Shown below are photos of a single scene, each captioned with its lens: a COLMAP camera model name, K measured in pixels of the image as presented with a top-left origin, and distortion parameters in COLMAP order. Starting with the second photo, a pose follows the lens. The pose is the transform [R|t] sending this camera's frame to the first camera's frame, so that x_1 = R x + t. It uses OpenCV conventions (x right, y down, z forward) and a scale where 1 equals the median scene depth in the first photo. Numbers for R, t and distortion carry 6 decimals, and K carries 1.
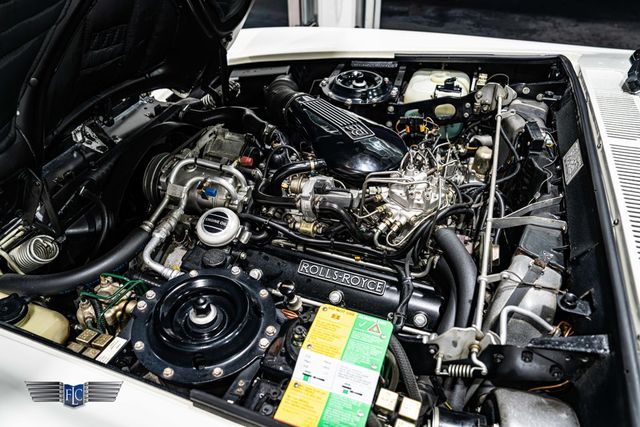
lens RADIAL K [[474.6, 0, 316.6], [0, 474.6, 215.0], [0, 0, 1]] dist [-0.049649, 0.002091]
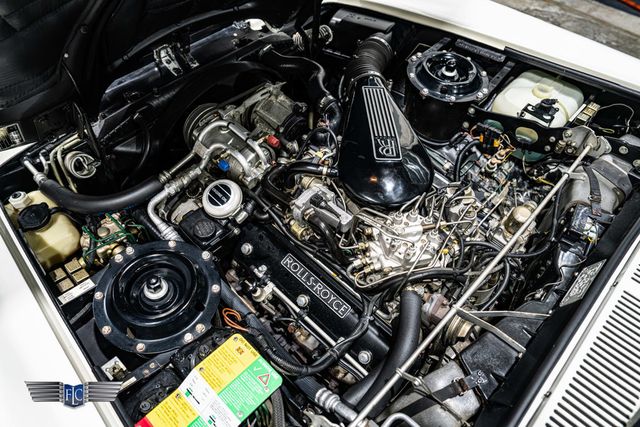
lens RADIAL K [[464.4, 0, 319.5], [0, 464.4, 209.8], [0, 0, 1]] dist [-0.056767, -0.000529]
pose [[0.907072, 0.356418, -0.224025, 0.199191], [-0.294325, 0.917403, 0.267851, -0.253635], [0.300989, -0.177024, 0.937053, 0.078249]]
